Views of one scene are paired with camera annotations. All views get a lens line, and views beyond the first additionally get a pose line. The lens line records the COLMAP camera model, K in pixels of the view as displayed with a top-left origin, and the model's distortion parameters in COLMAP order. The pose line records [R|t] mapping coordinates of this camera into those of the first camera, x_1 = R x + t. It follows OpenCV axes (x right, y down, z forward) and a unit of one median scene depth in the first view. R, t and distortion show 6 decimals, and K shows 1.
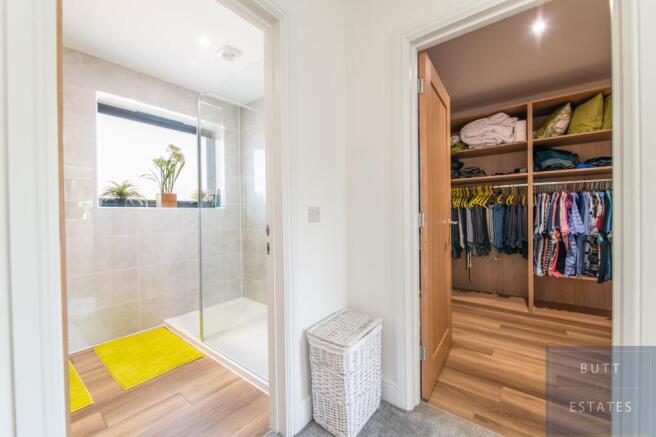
lens RADIAL K [[276.5, 0, 328.0], [0, 276.5, 218.5], [0, 0, 1]] dist [-0.003448, -0.000342]
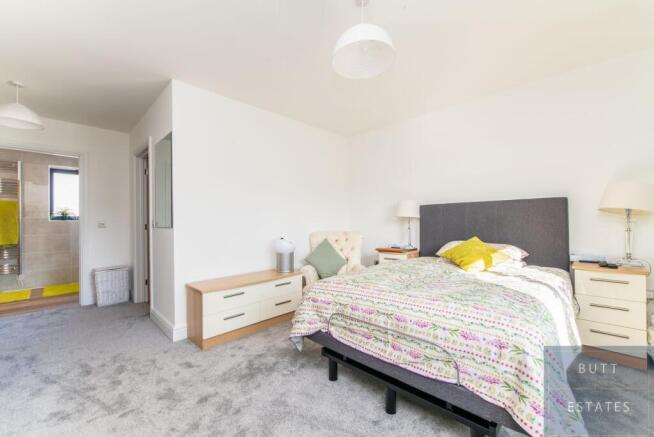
lens RADIAL K [[275.7, 0, 327.0], [0, 275.7, 218.5], [0, 0, 1]] dist [-0.003448, -0.000342]
pose [[0.995096, -0.002828, -0.098872, 1.237867], [0.001052, 0.999837, -0.018018, -0.015986], [0.098907, 0.017826, 0.994937, -0.733602]]
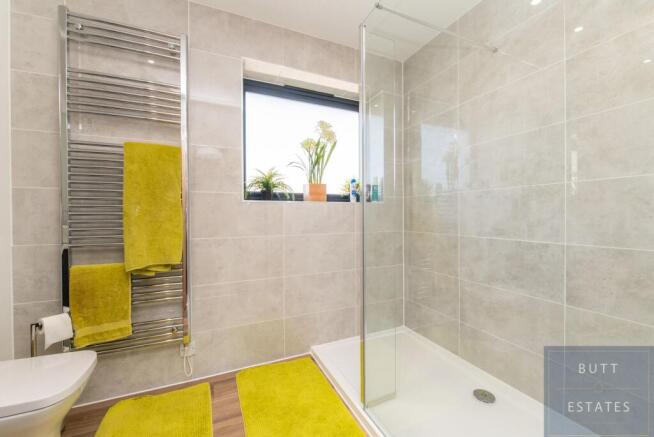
lens RADIAL K [[275.7, 0, 327.0], [0, 275.7, 218.5], [0, 0, 1]] dist [-0.003448, -0.000342]
pose [[0.892269, 0.009043, -0.451414, -0.202363], [-0.009328, 0.999955, 0.001594, 0.005945], [0.451408, 0.002788, 0.892313, 0.320451]]
